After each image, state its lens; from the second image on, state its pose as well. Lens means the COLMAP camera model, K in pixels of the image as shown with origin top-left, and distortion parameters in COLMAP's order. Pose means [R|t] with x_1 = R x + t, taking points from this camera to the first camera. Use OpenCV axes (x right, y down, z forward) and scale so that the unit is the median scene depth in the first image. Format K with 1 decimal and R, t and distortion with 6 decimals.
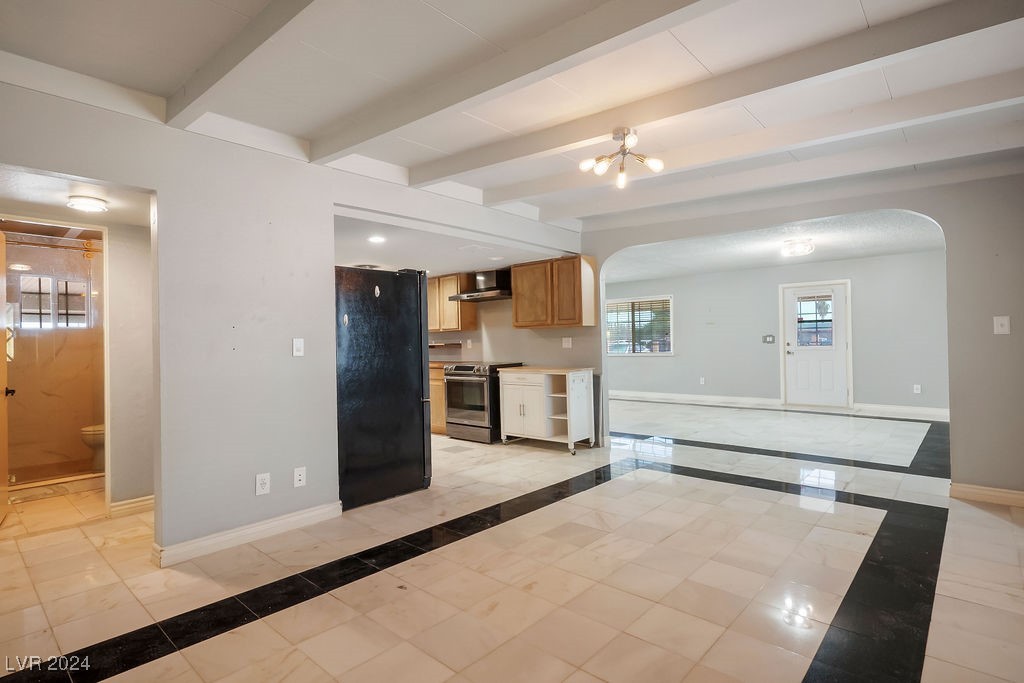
lens RADIAL K [[517.7, 0, 512.0], [0, 517.7, 341.5], [0, 0, 1]] dist [-0.002506, -0.000283]
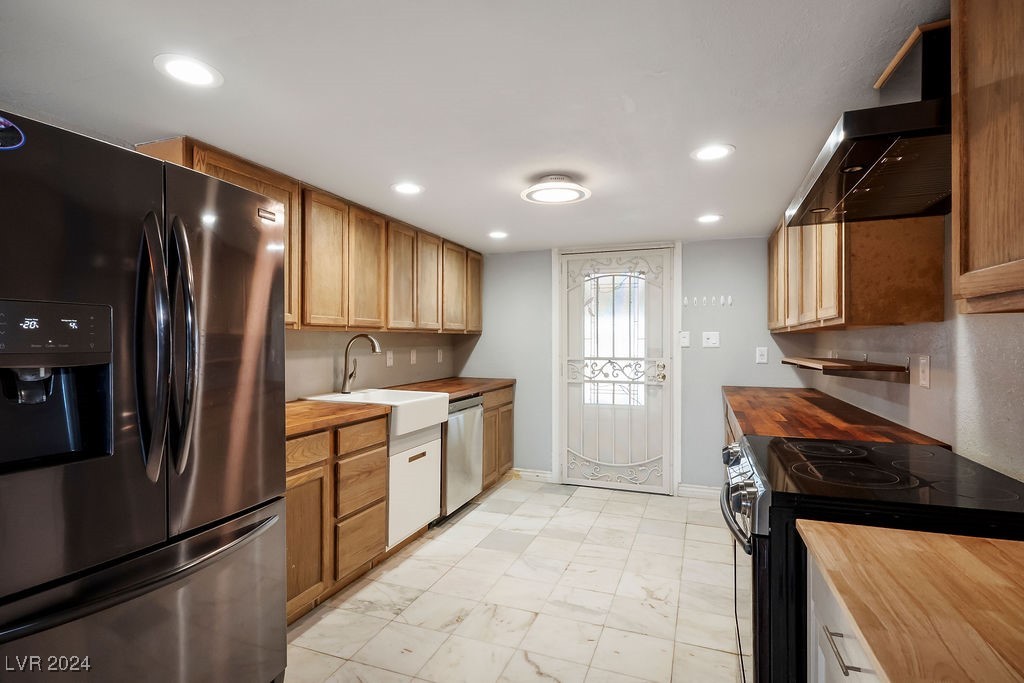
lens RADIAL K [[511.2, 0, 507.9], [0, 511.2, 343.6], [0, 0, 1]] dist [0.003103, 0.001511]
pose [[0.359067, 0.020899, -0.933078, 0.143453], [-0.000948, 0.999757, 0.022028, -0.025143], [0.933311, -0.007025, 0.359000, 1.316073]]
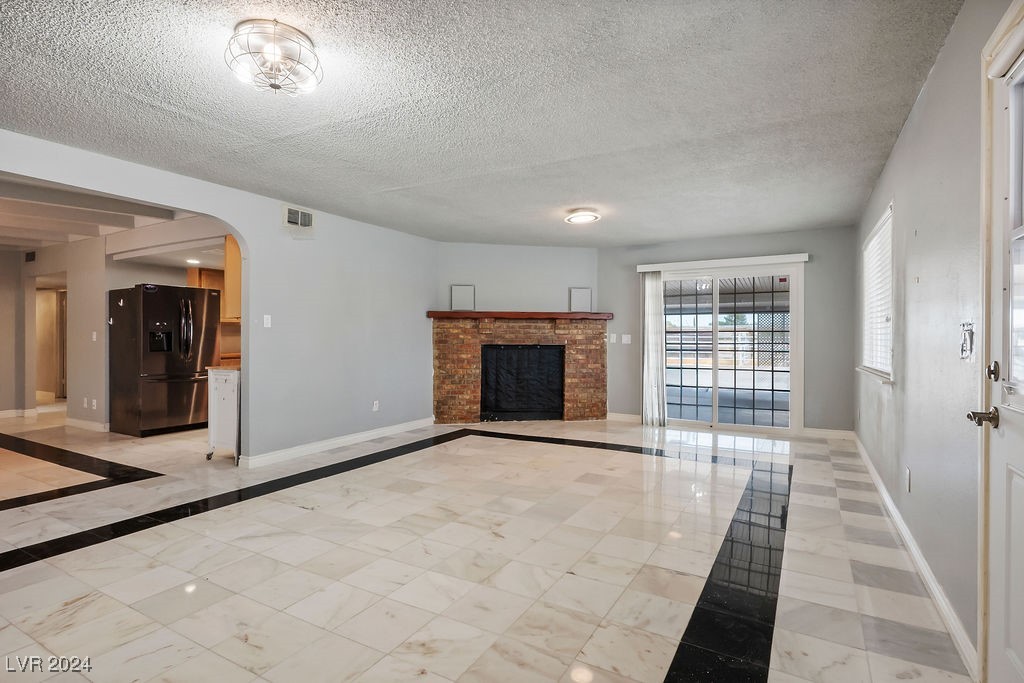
lens RADIAL K [[517.7, 0, 512.0], [0, 517.7, 341.5], [0, 0, 1]] dist [-0.002506, -0.000283]
pose [[0.202904, 0.018615, -0.979022, 1.573572], [-0.002300, 0.999826, 0.018534, -0.009217], [0.979196, -0.001508, 0.202911, 1.886772]]
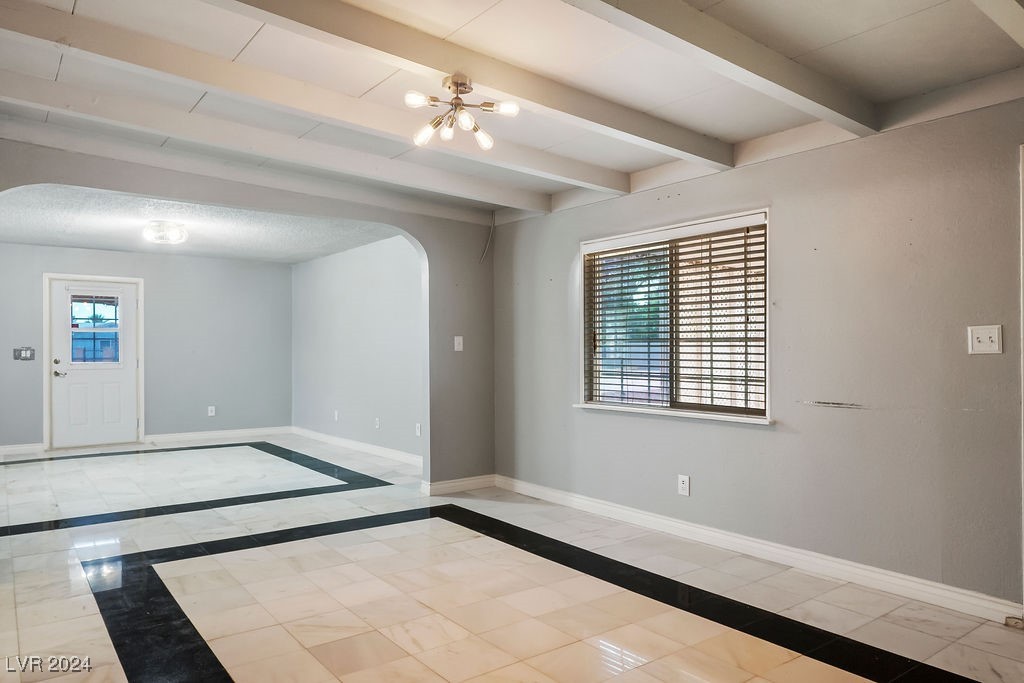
lens RADIAL K [[681.9, 0, 511.5], [0, 681.9, 354.4], [0, 0, 1]] dist [0.004117, 0.000771]
pose [[0.190479, 0.008591, 0.981654, -0.567524], [-0.001315, 0.999963, -0.008496, 0.006484], [-0.981690, 0.000328, 0.190484, 0.543850]]
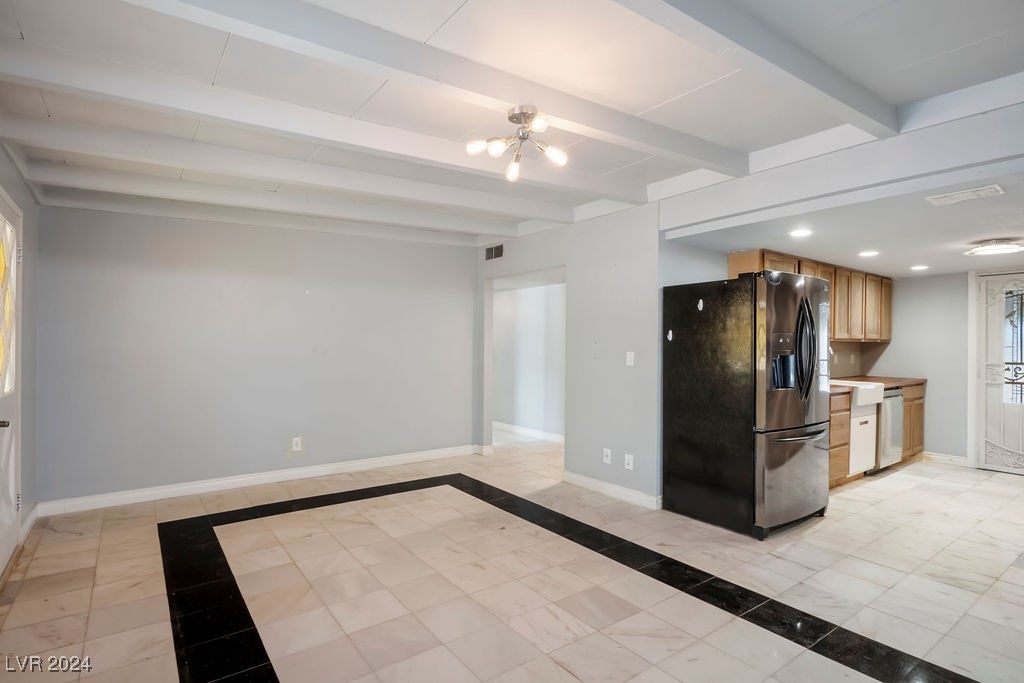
lens RADIAL K [[511.2, 0, 507.9], [0, 511.2, 343.6], [0, 0, 1]] dist [0.003103, 0.001511]
pose [[-0.208678, 0.011276, -0.977919, 0.768330], [0.000710, 0.999935, 0.011378, -0.035814], [0.977984, 0.001680, -0.208673, 0.861117]]
